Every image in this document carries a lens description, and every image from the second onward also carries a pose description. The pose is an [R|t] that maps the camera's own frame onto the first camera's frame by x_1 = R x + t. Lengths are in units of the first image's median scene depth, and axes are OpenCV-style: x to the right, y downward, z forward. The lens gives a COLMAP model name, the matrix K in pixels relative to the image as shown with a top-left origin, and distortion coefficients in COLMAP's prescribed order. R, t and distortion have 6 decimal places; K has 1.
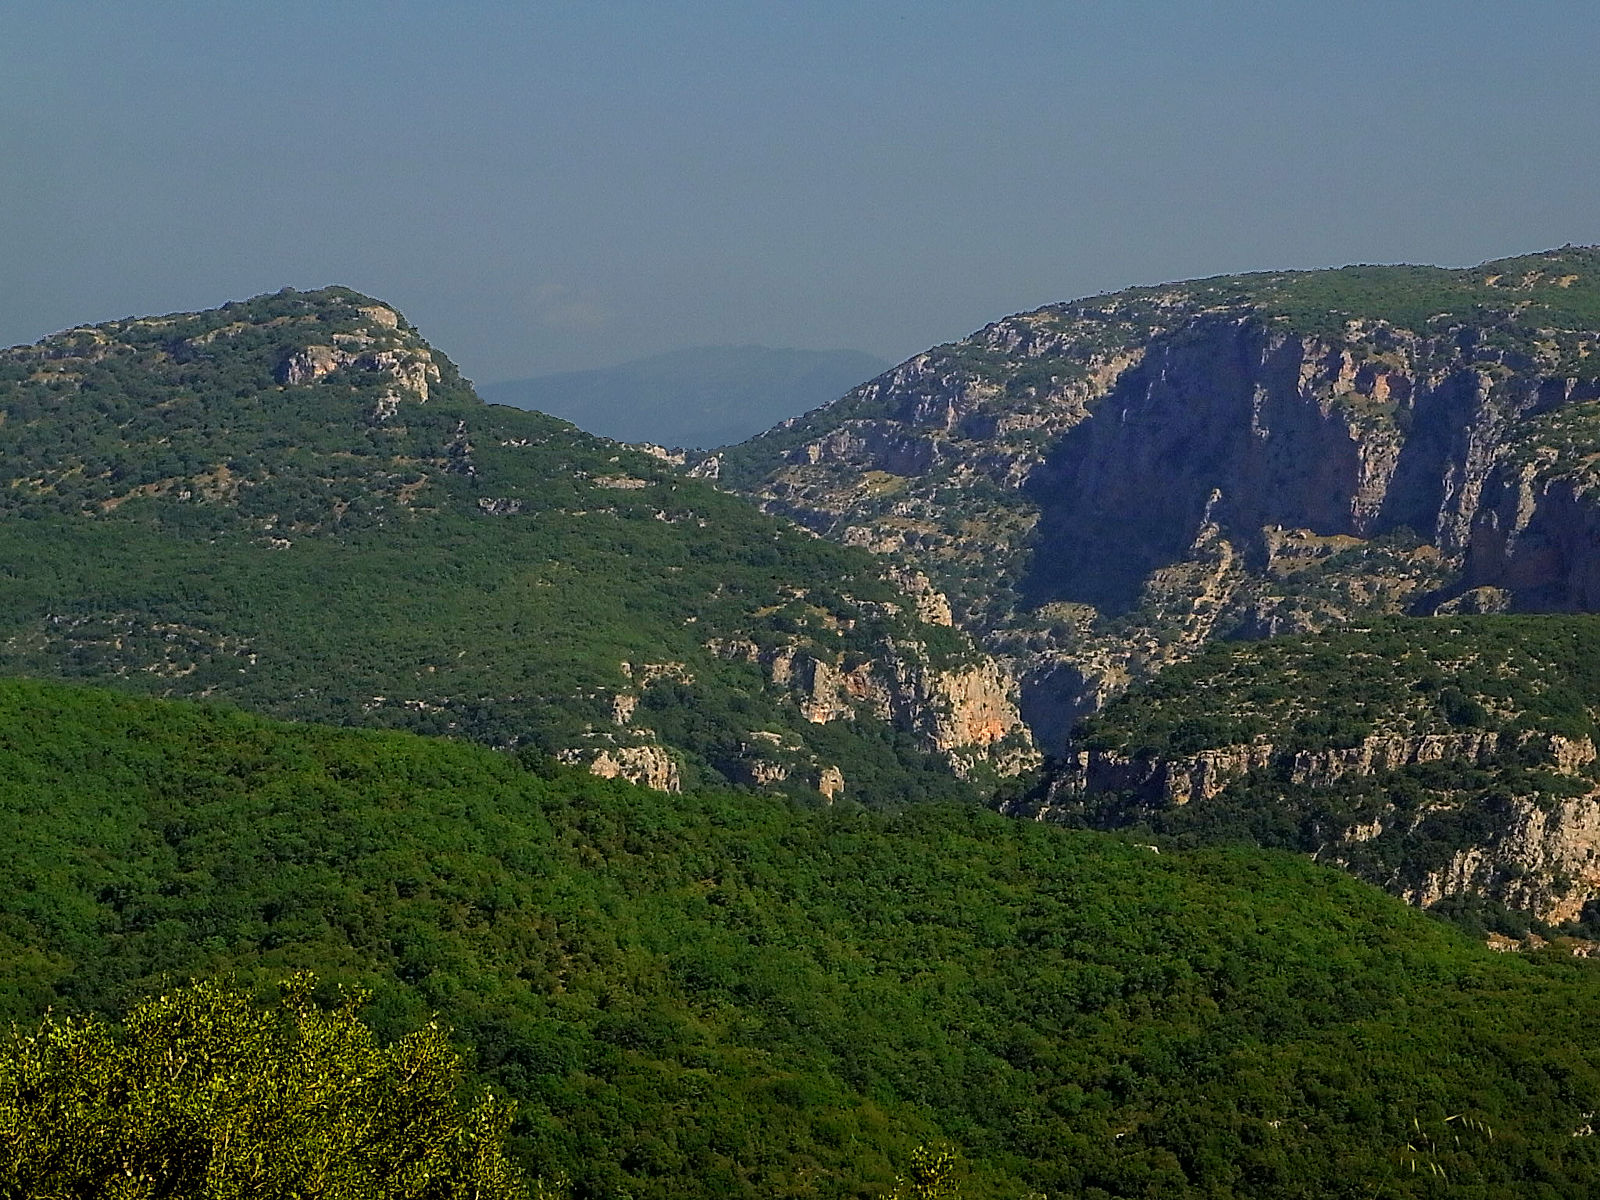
lens RADIAL K [[4817.2, 0, 803.3], [0, 4817.2, 600.0], [0, 0, 1]] dist [0.299809, 0.000000]
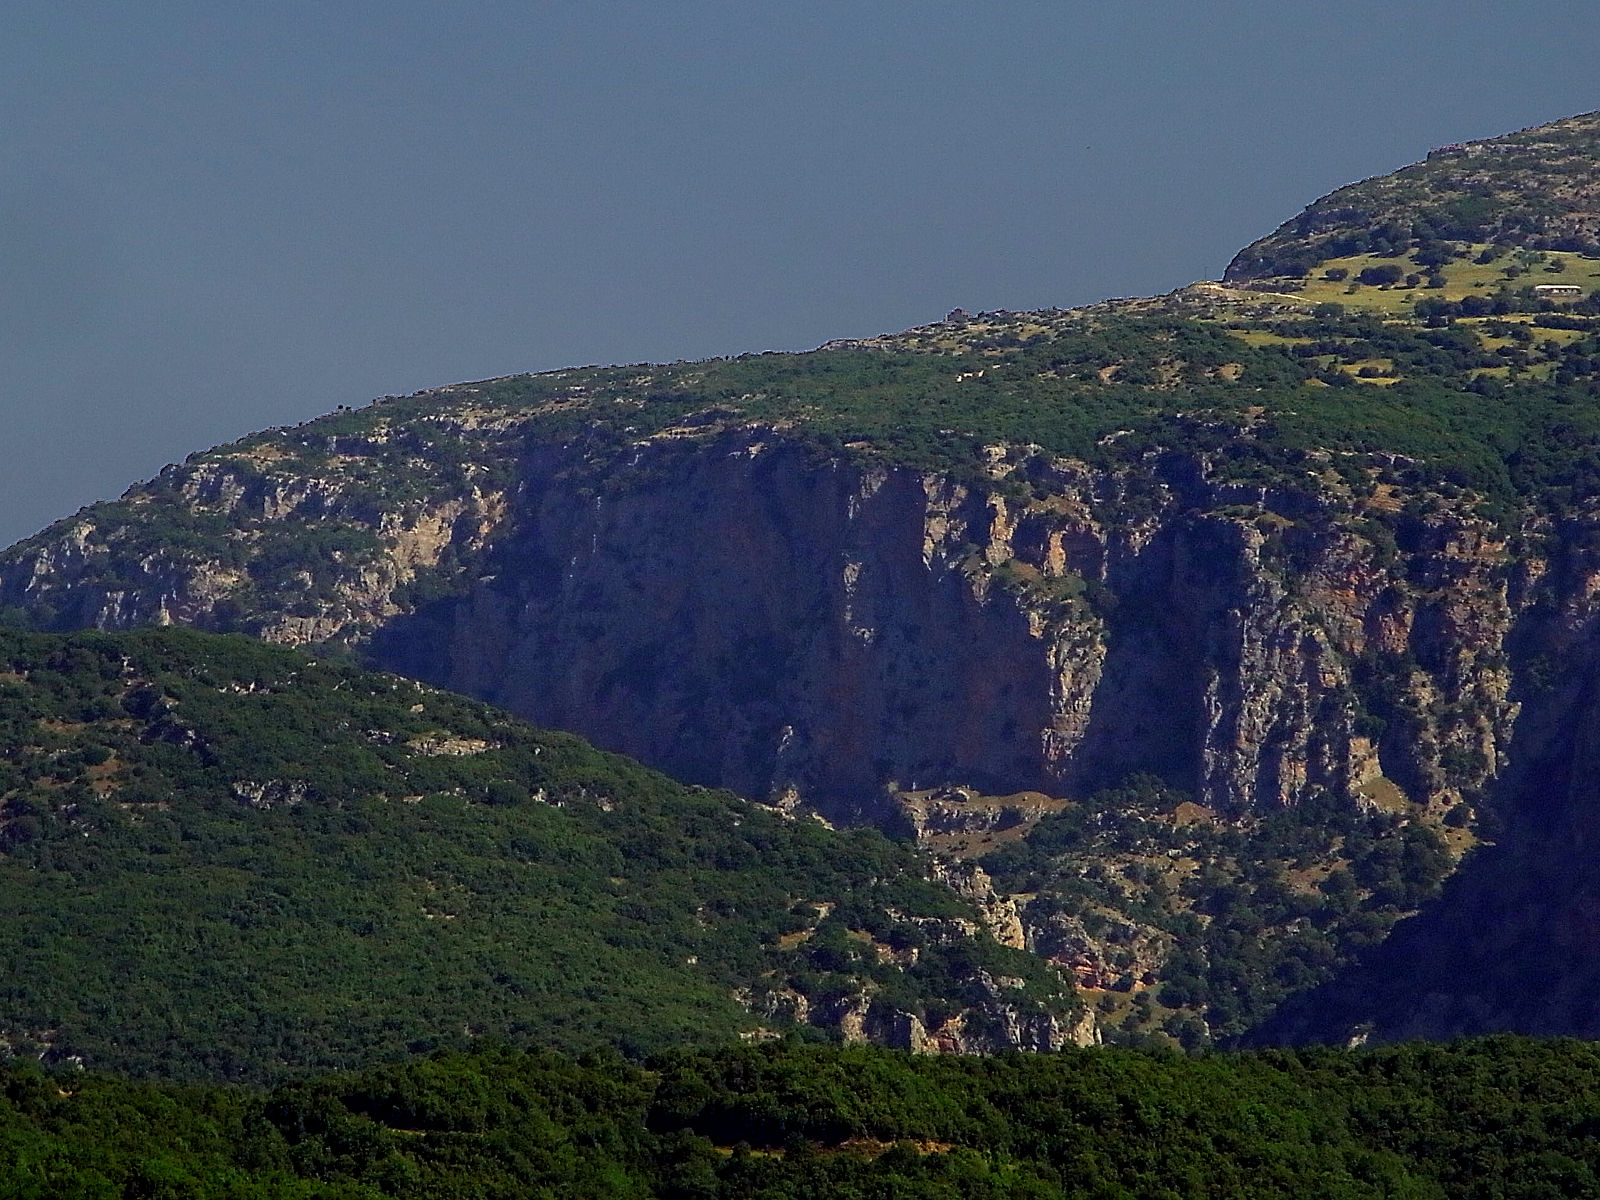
lens RADIAL K [[9166.5, 0, 800.6], [0, 9166.5, 603.7], [0, 0, 1]] dist [1.414196, 0.000000]
pose [[0.928629, -0.036535, 0.369206, -0.402609], [0.050187, 0.998363, -0.027435, -0.007757], [-0.367599, 0.044006, 0.928943, -0.093216]]
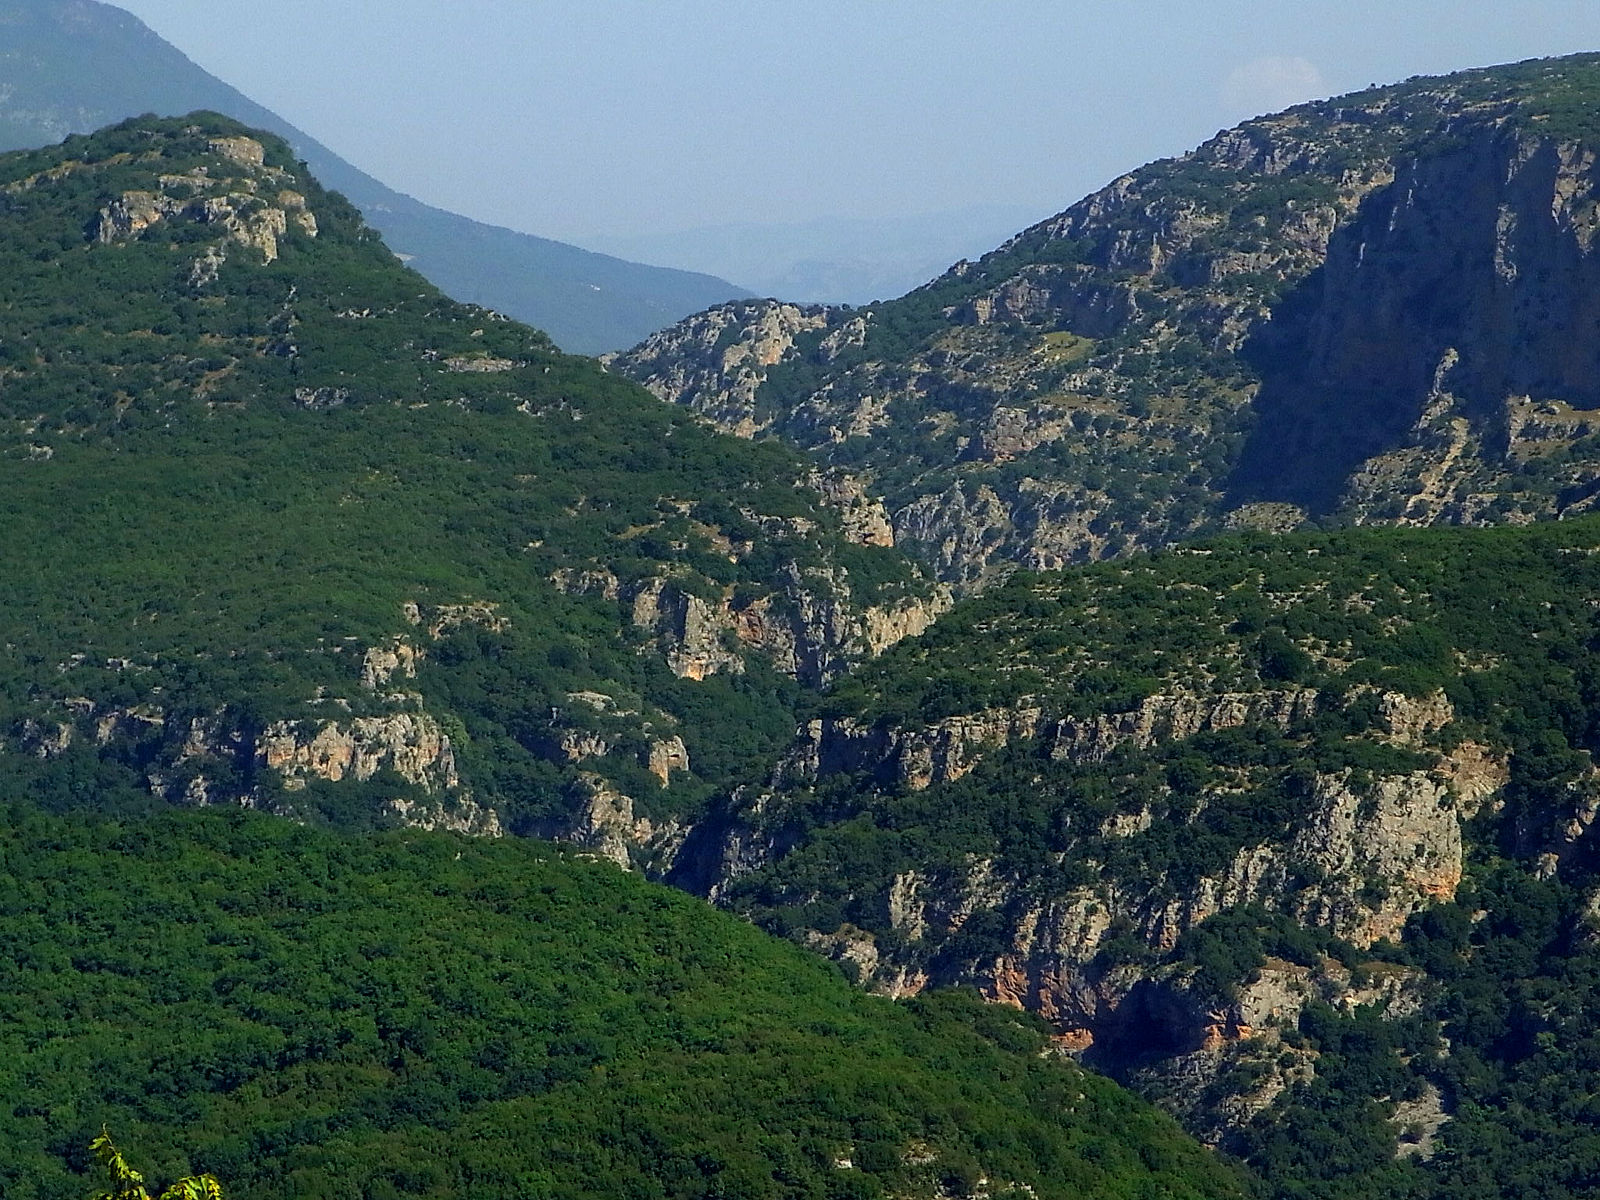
lens RADIAL K [[6322.9, 0, 796.8], [0, 6322.9, 587.1], [0, 0, 1]] dist [0.328028, 0.000000]
pose [[0.991013, -0.015283, -0.132892, 0.136227], [0.017412, 0.999738, 0.014872, -0.002984], [0.132629, -0.017052, 0.991019, 0.015022]]
